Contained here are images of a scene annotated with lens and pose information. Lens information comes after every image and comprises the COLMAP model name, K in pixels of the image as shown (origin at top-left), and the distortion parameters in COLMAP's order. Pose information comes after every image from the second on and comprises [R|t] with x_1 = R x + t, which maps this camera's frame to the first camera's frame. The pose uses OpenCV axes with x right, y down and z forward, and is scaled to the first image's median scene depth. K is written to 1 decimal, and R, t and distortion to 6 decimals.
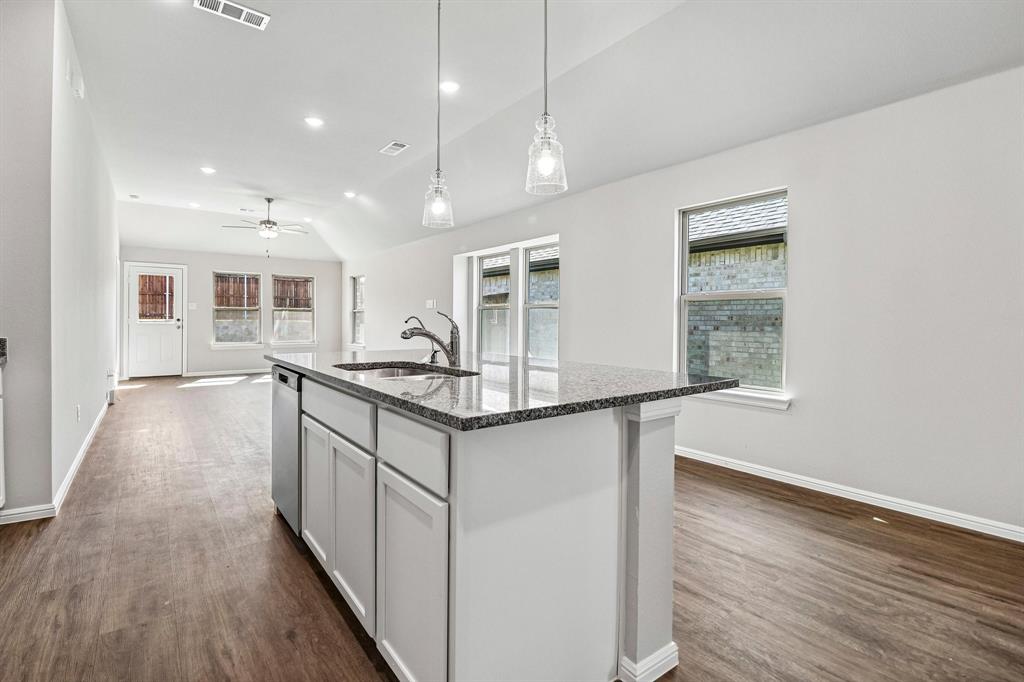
lens RADIAL K [[470.5, 0, 508.9], [0, 470.5, 324.2], [0, 0, 1]] dist [-0.005242, -0.011580]
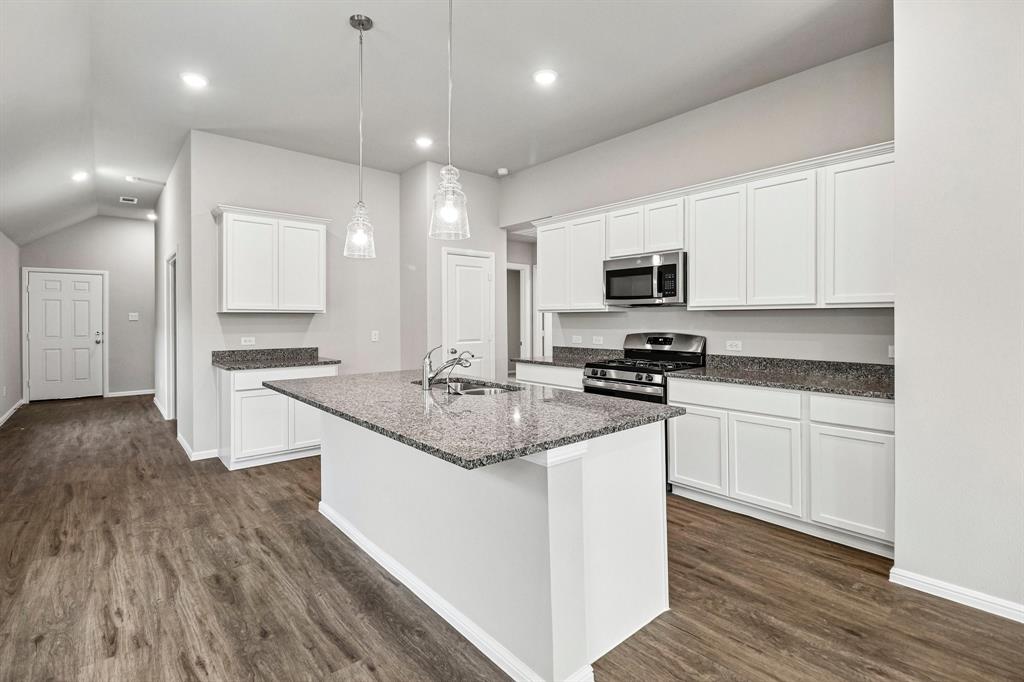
lens RADIAL K [[475.2, 0, 504.9], [0, 475.2, 321.2], [0, 0, 1]] dist [0.027898, -0.027532]
pose [[-0.998627, -0.004317, -0.052198, -0.072016], [-0.004775, 0.999951, 0.008659, -0.028776], [0.052158, 0.008897, -0.998599, 0.650534]]
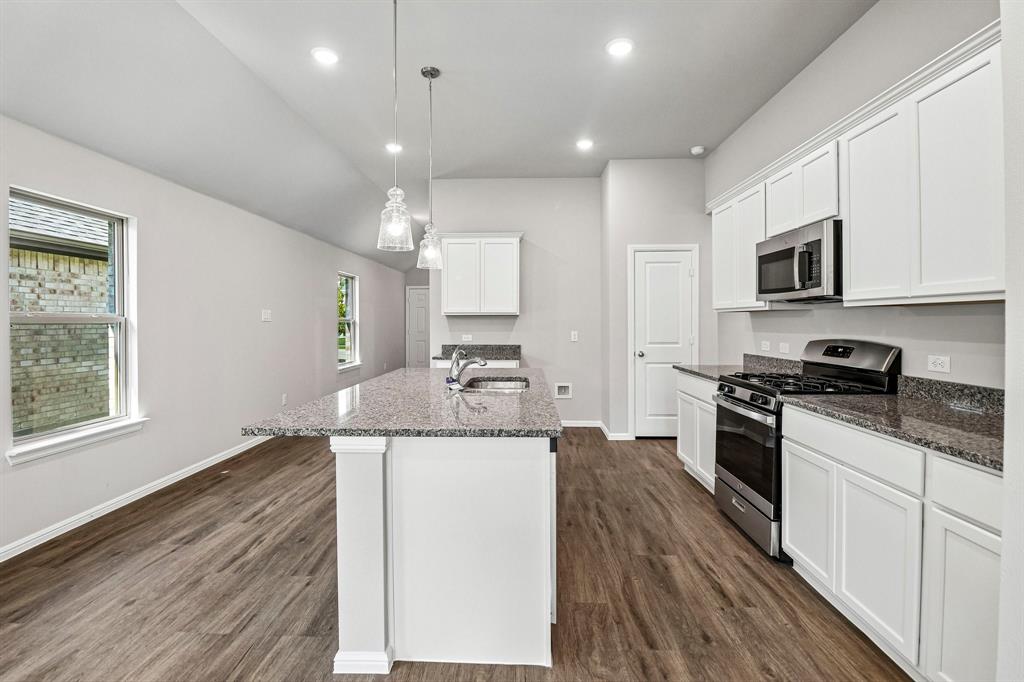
lens RADIAL K [[470.5, 0, 508.9], [0, 470.5, 324.2], [0, 0, 1]] dist [-0.005242, -0.011580]
pose [[-0.772810, -0.007737, 0.634590, -0.317748], [0.003200, 0.999865, 0.016087, -0.030668], [-0.634629, 0.014463, -0.772682, 0.562883]]
